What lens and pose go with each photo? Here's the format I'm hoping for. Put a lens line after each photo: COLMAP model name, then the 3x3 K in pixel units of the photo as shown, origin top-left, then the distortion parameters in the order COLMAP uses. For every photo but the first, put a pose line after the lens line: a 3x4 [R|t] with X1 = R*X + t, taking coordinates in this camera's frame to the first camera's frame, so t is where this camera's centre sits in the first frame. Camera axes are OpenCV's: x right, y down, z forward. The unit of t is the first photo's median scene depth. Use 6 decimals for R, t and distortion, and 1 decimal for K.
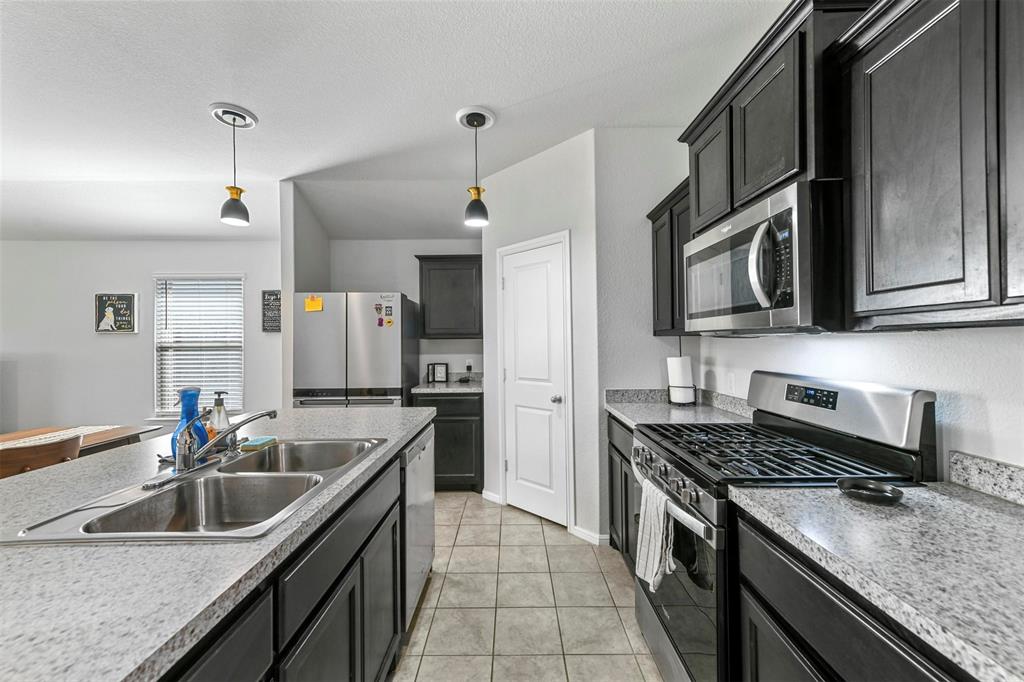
lens RADIAL K [[400.1, 0, 512.8], [0, 400.1, 341.6], [0, 0, 1]] dist [0.014909, 0.000125]
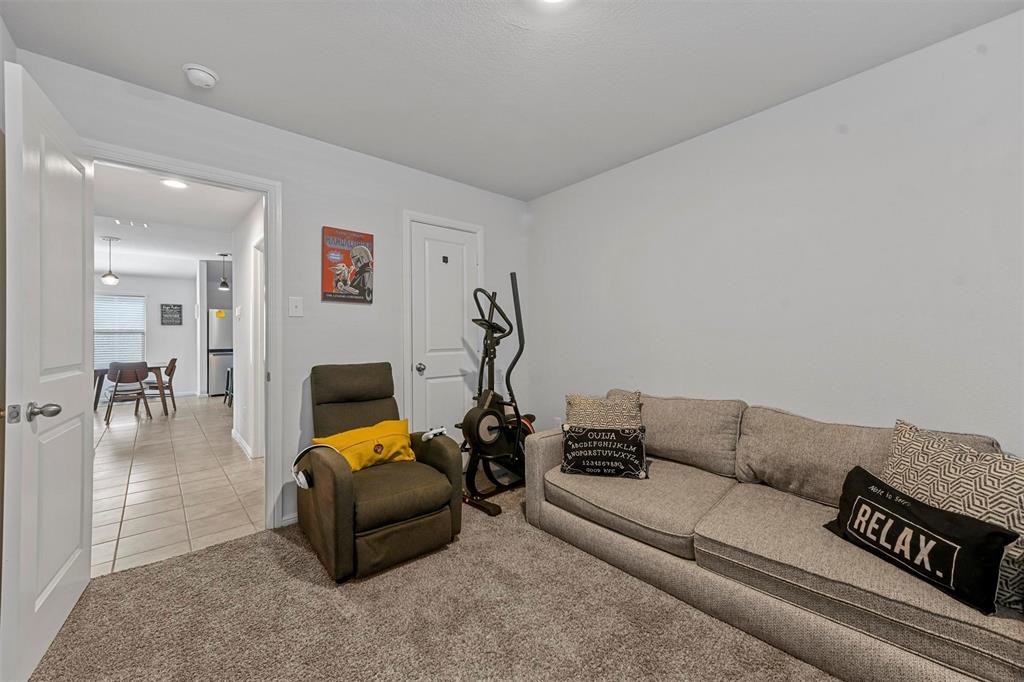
lens RADIAL K [[398.7, 0, 516.6], [0, 398.7, 335.5], [0, 0, 1]] dist [0.001547, 0.000165]
pose [[0.741705, 0.007353, 0.670686, -0.803002], [0.000394, 0.999935, -0.011398, 0.063785], [-0.670726, 0.008718, 0.741654, -2.030435]]
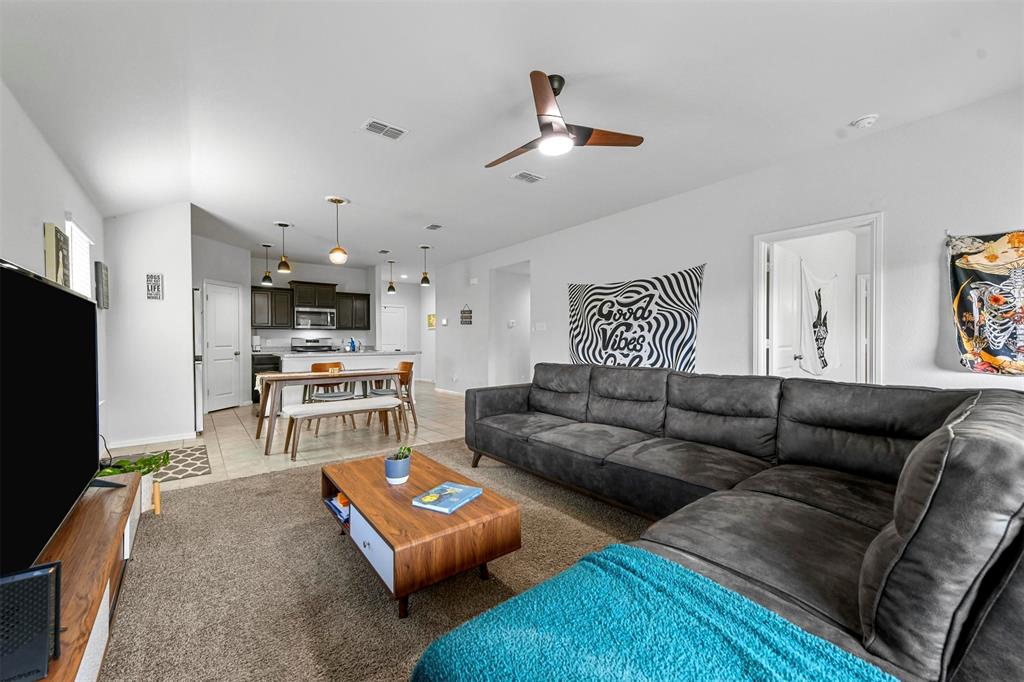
lens RADIAL K [[400.1, 0, 512.8], [0, 400.1, 341.6], [0, 0, 1]] dist [0.014909, 0.000125]
pose [[-0.623606, 0.007615, 0.781702, -2.435093], [0.008610, 0.999959, -0.002873, 0.083454], [-0.781692, 0.004938, -0.623646, 1.060297]]
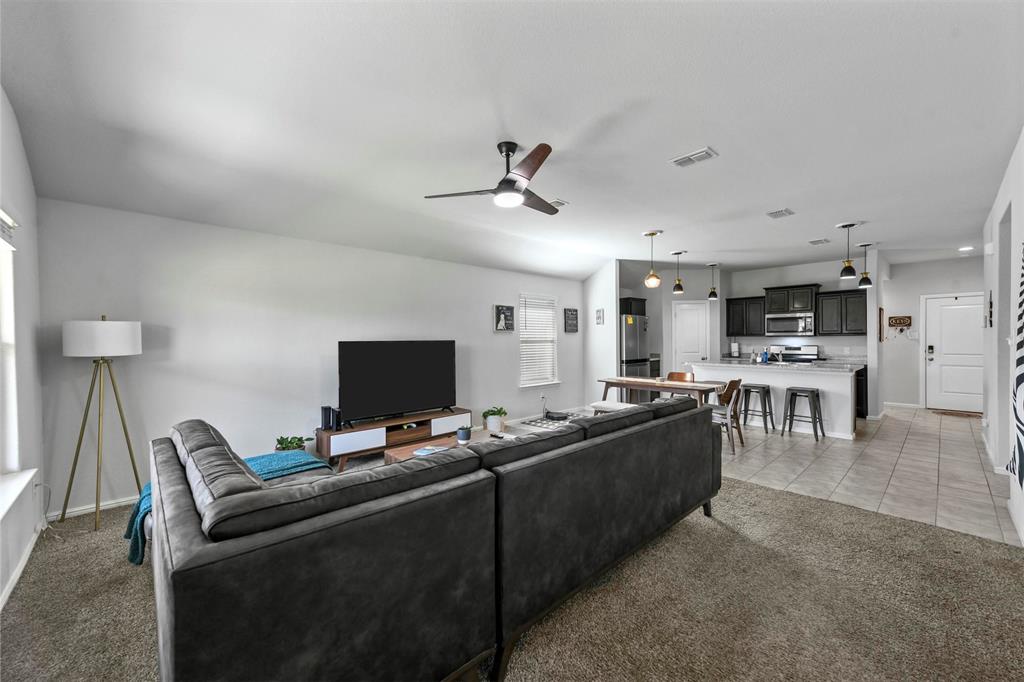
lens RADIAL K [[400.1, 0, 512.8], [0, 400.1, 341.6], [0, 0, 1]] dist [0.014909, 0.000125]
pose [[0.728845, -0.000695, 0.684678, -2.483135], [-0.000207, 0.999999, 0.001235, 0.018375], [-0.684679, -0.001042, 0.728844, -0.133772]]
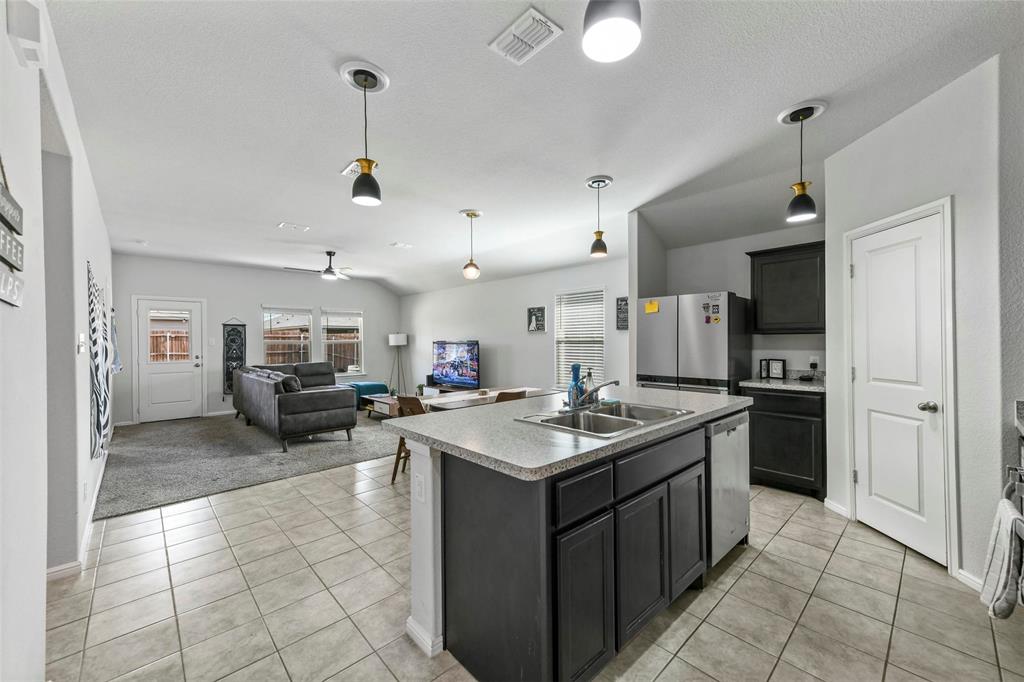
lens RADIAL K [[400.1, 0, 512.8], [0, 400.1, 341.6], [0, 0, 1]] dist [0.014909, 0.000125]
pose [[0.682851, 0.005215, -0.730539, 0.118209], [0.002899, 0.999947, 0.009847, 0.000131], [0.730552, -0.008842, 0.682800, -0.161660]]
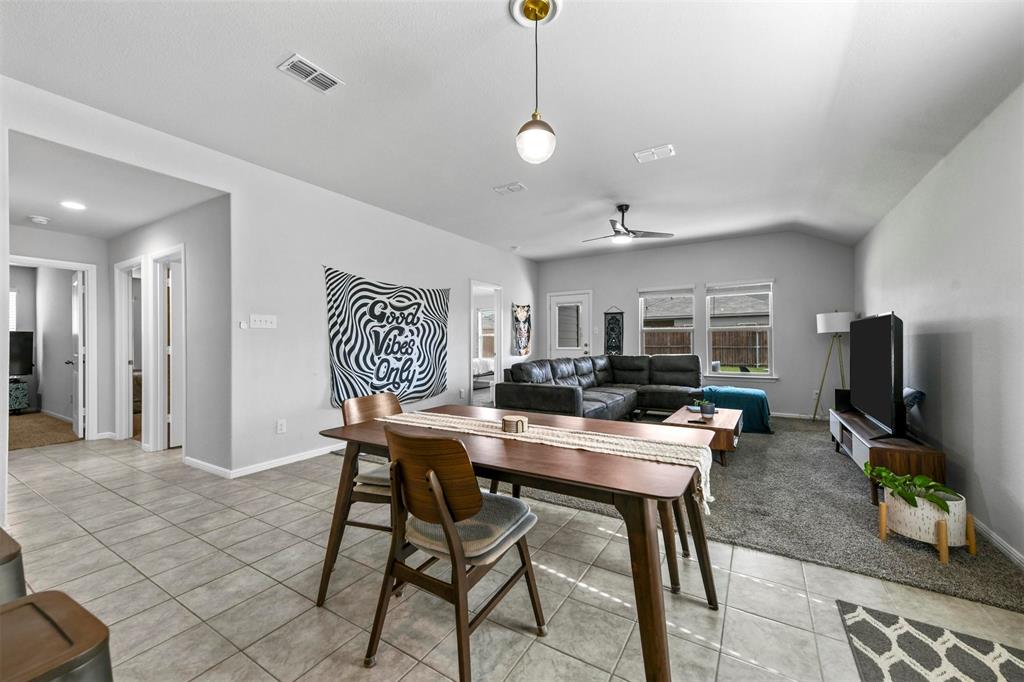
lens RADIAL K [[400.1, 0, 512.8], [0, 400.1, 341.6], [0, 0, 1]] dist [0.014909, 0.000125]
pose [[-0.527488, 0.008964, -0.849515, -0.443203], [0.010958, 0.999933, 0.003747, 0.067082], [0.849492, -0.007332, -0.527550, 0.941949]]
